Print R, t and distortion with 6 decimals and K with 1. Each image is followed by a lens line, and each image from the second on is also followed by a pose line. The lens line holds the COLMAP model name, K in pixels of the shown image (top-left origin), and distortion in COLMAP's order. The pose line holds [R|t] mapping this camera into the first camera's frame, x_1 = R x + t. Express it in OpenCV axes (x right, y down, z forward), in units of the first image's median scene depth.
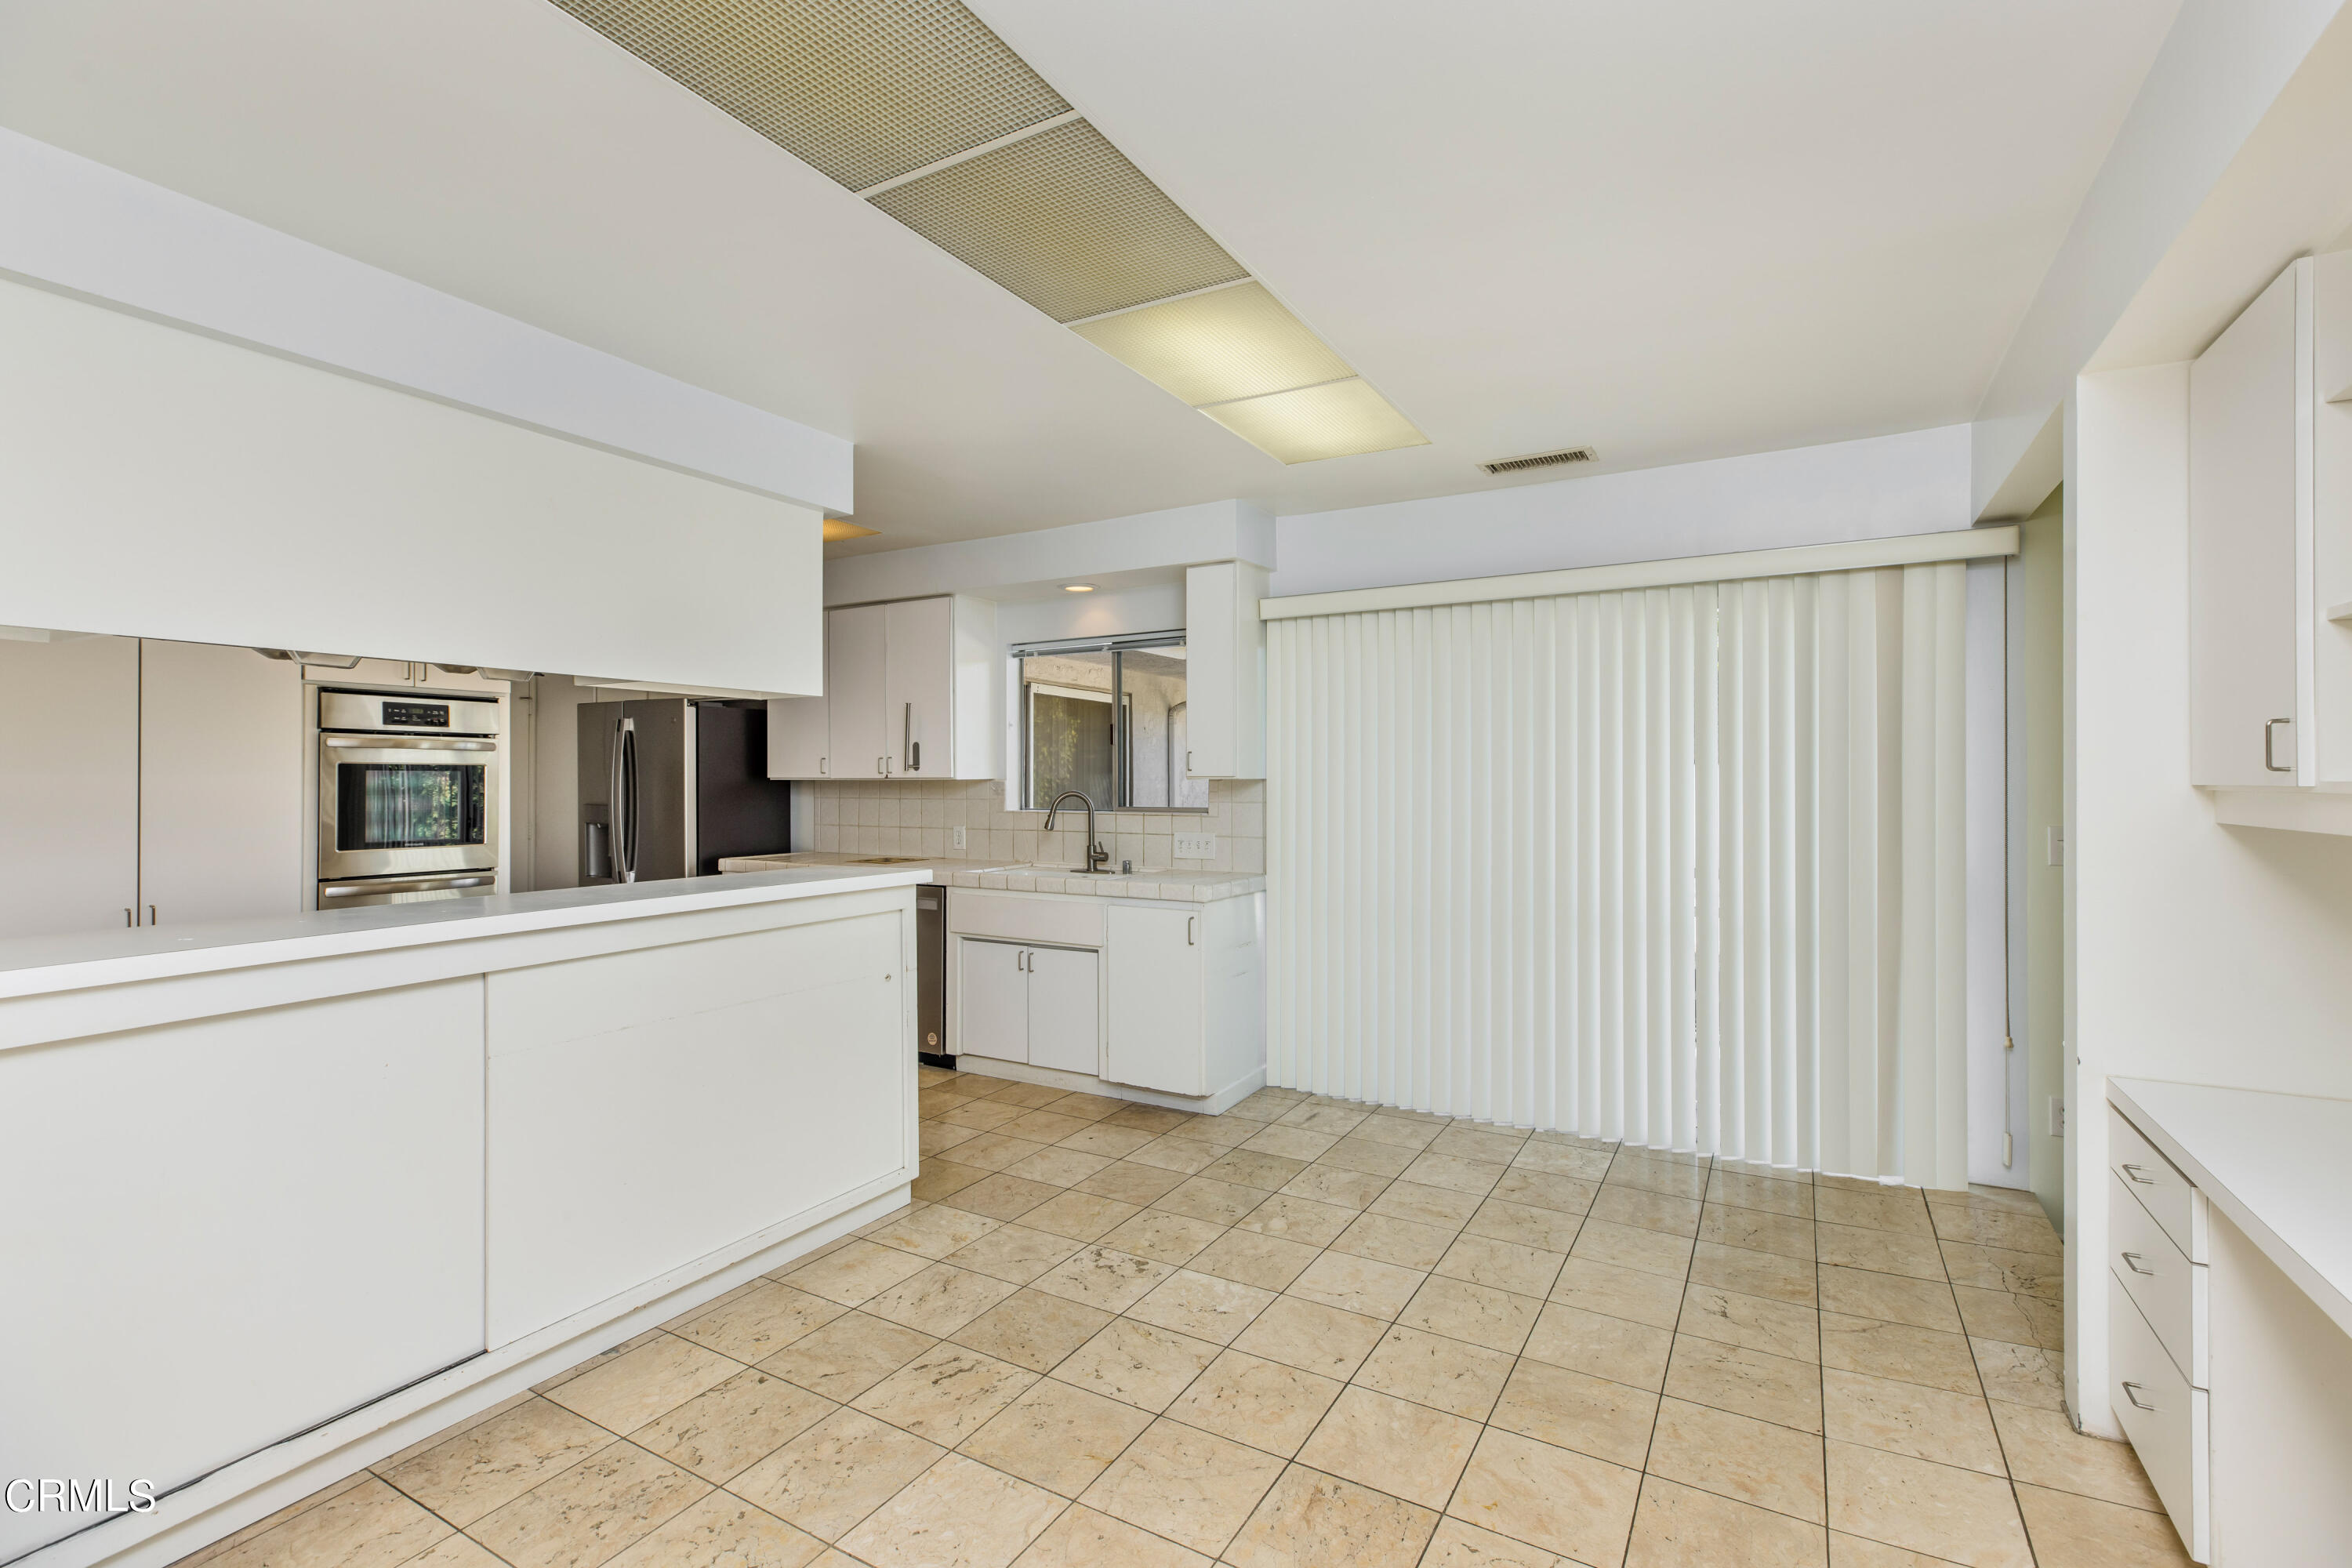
lens RADIAL K [[1065.2, 0, 1182.1], [0, 1065.2, 781.3], [0, 0, 1]] dist [0.000552, -0.000736]
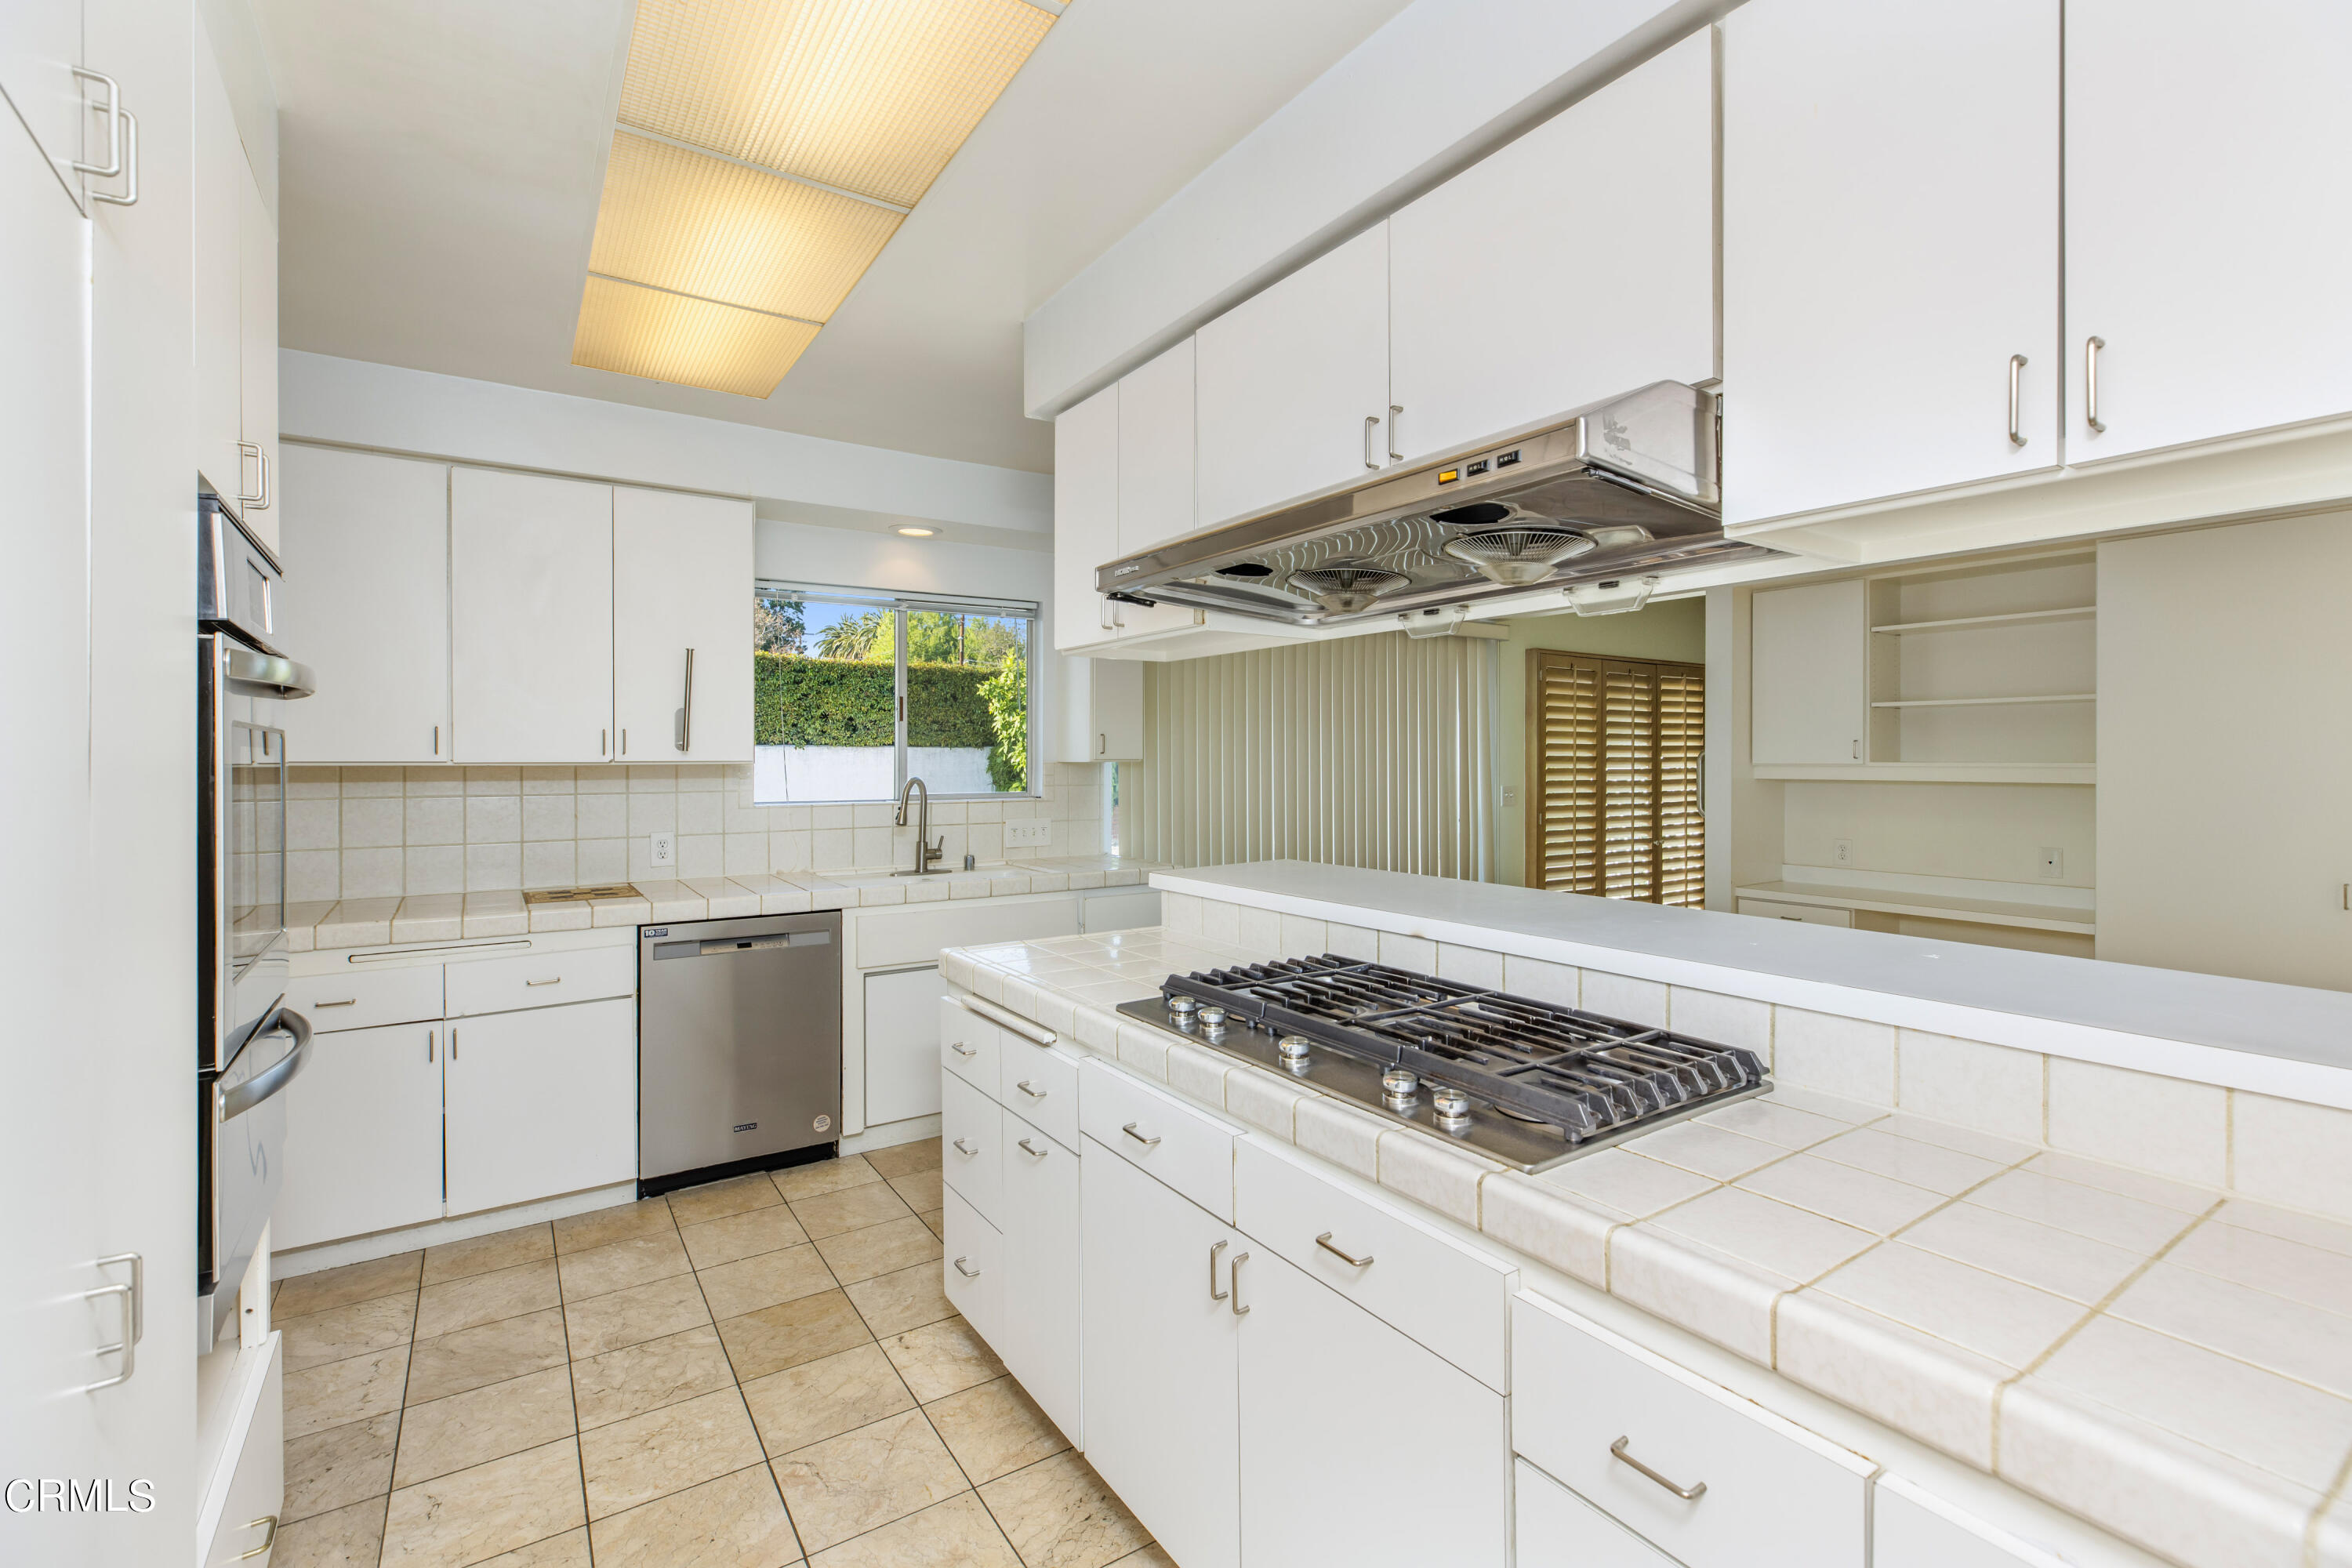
lens RADIAL K [[1065.2, 0, 1181.1], [0, 1065.2, 761.4], [0, 0, 1]] dist [0.000552, -0.000736]
pose [[0.439396, -0.003123, 0.898288, -0.880829], [0.002282, 0.999995, 0.002360, -0.004781], [-0.898291, 0.001013, 0.439401, 0.529924]]
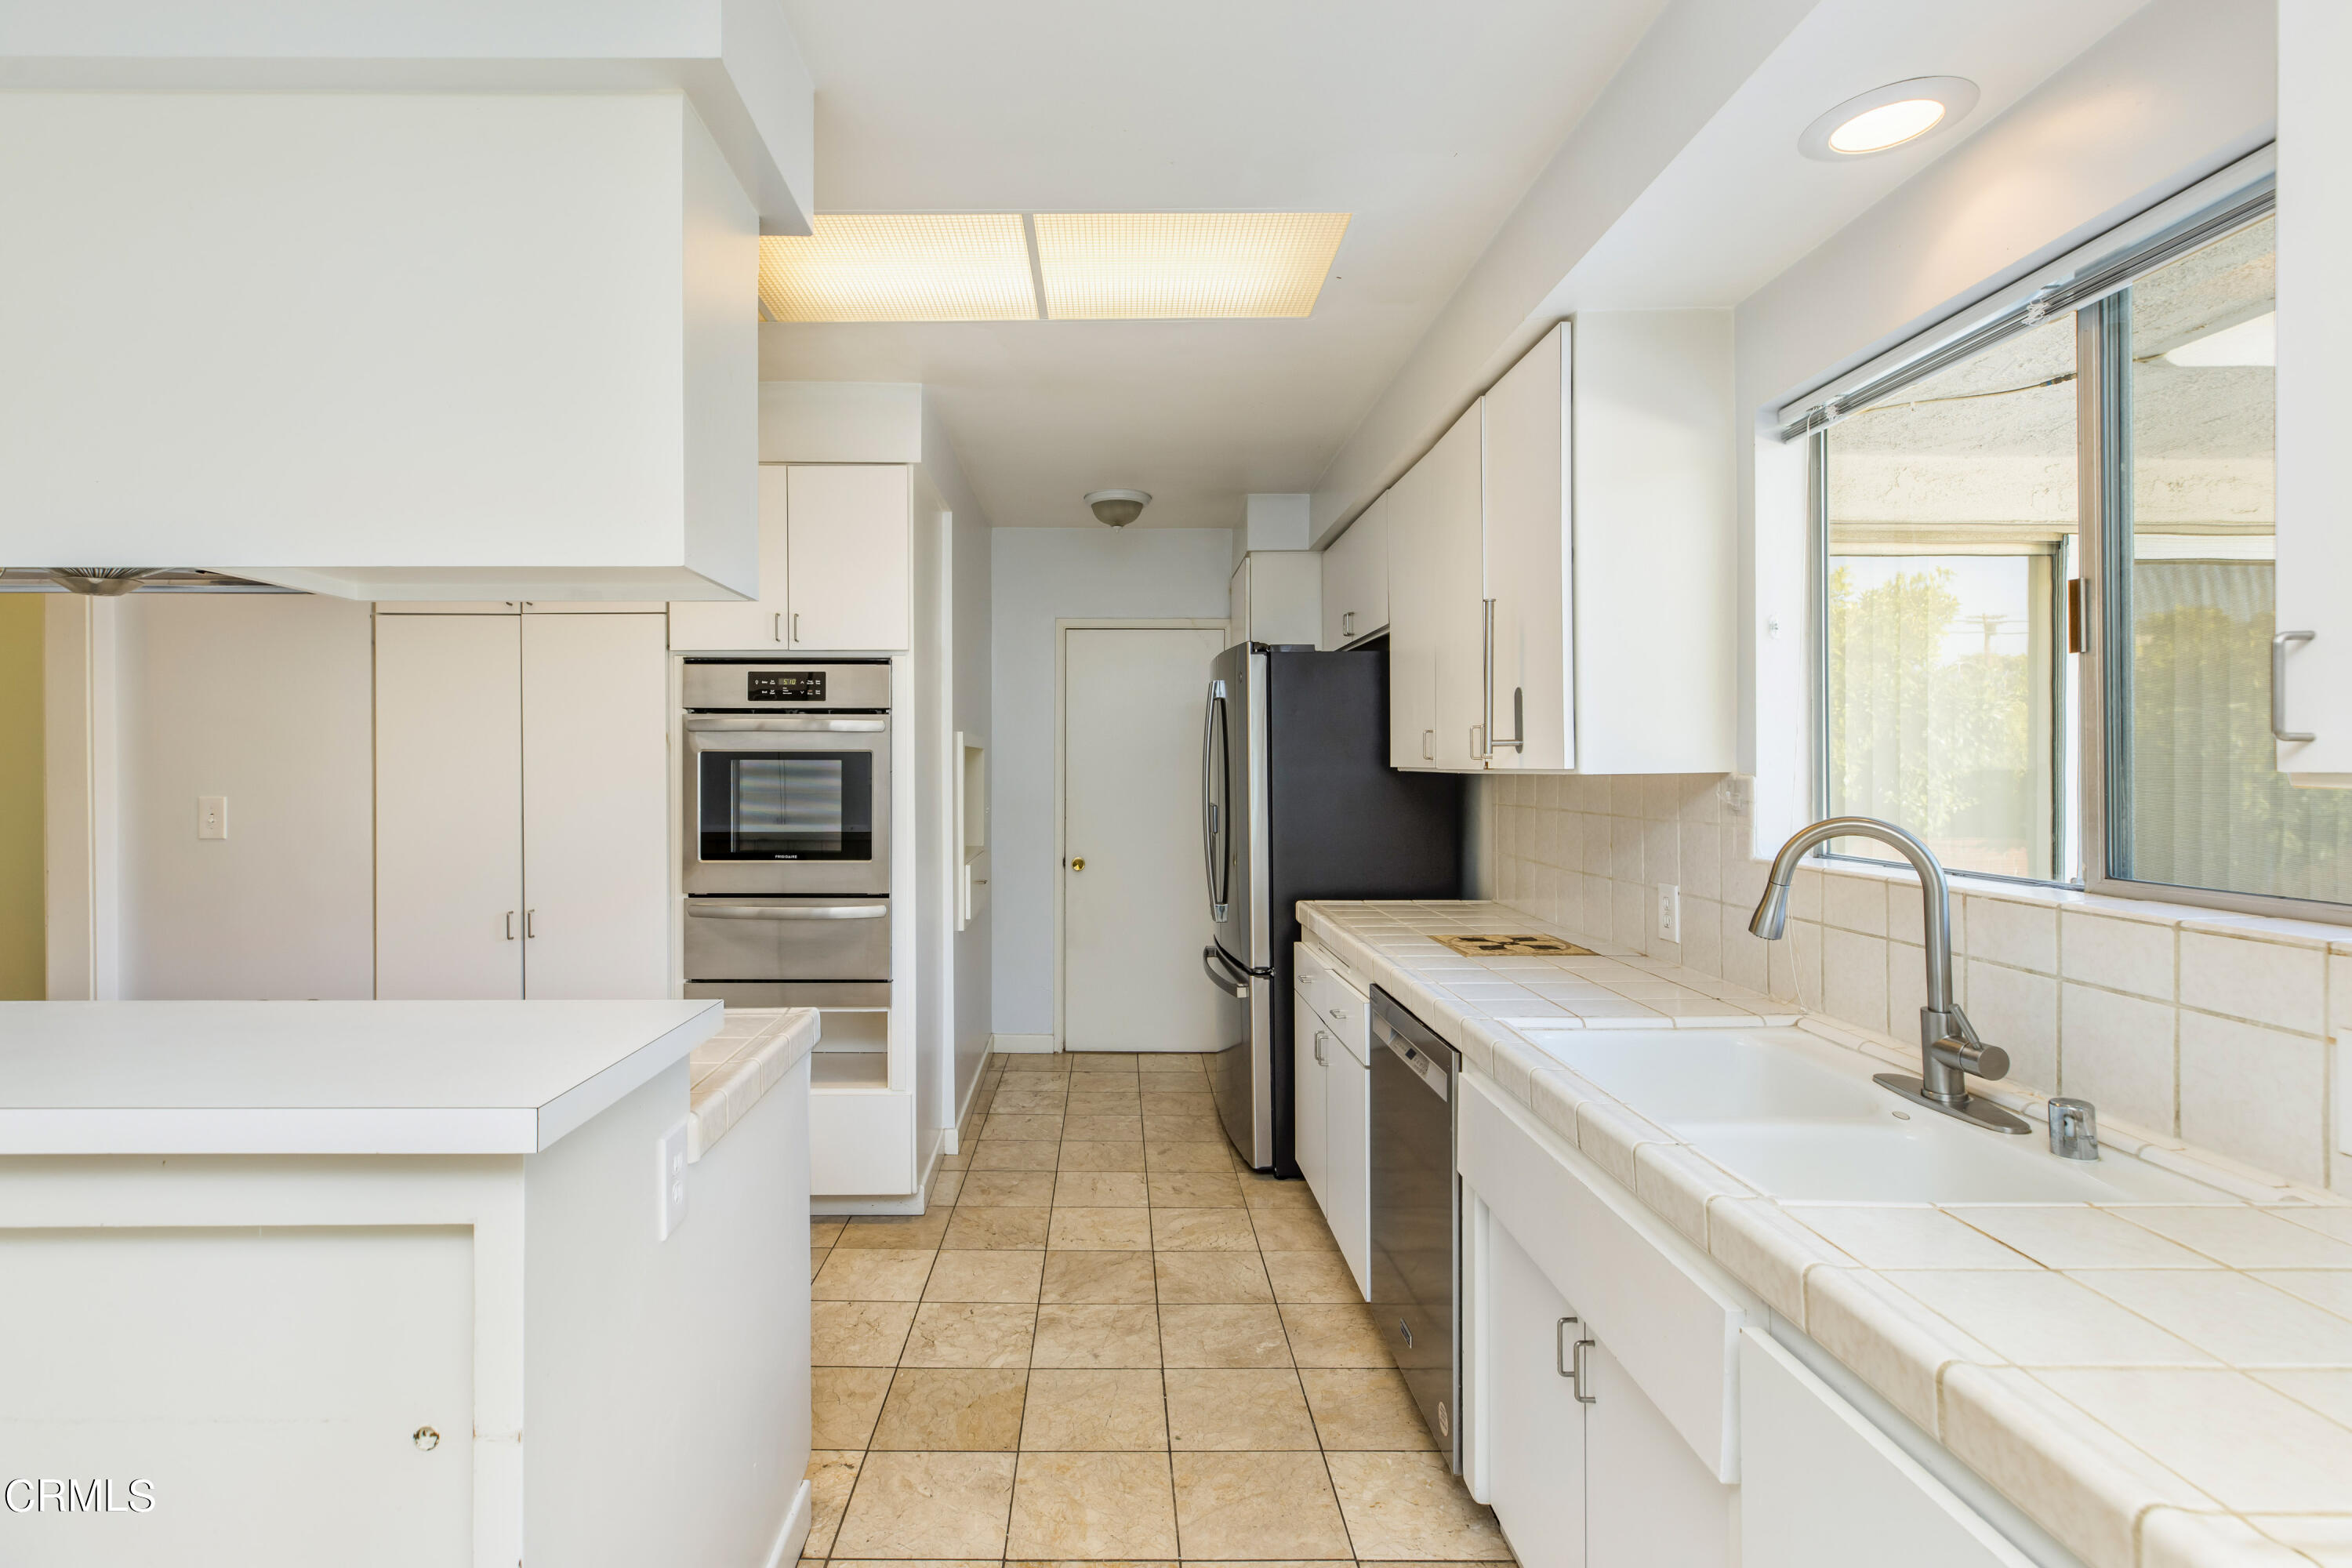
lens RADIAL K [[1065.2, 0, 1132.0], [0, 1065.2, 785.6], [0, 0, 1]] dist [0.000552, -0.000736]
pose [[0.517708, 0.009211, -0.855508, 0.053797], [-0.005785, 0.999957, 0.007266, 0.001043], [0.855538, 0.001187, 0.517739, 0.788265]]
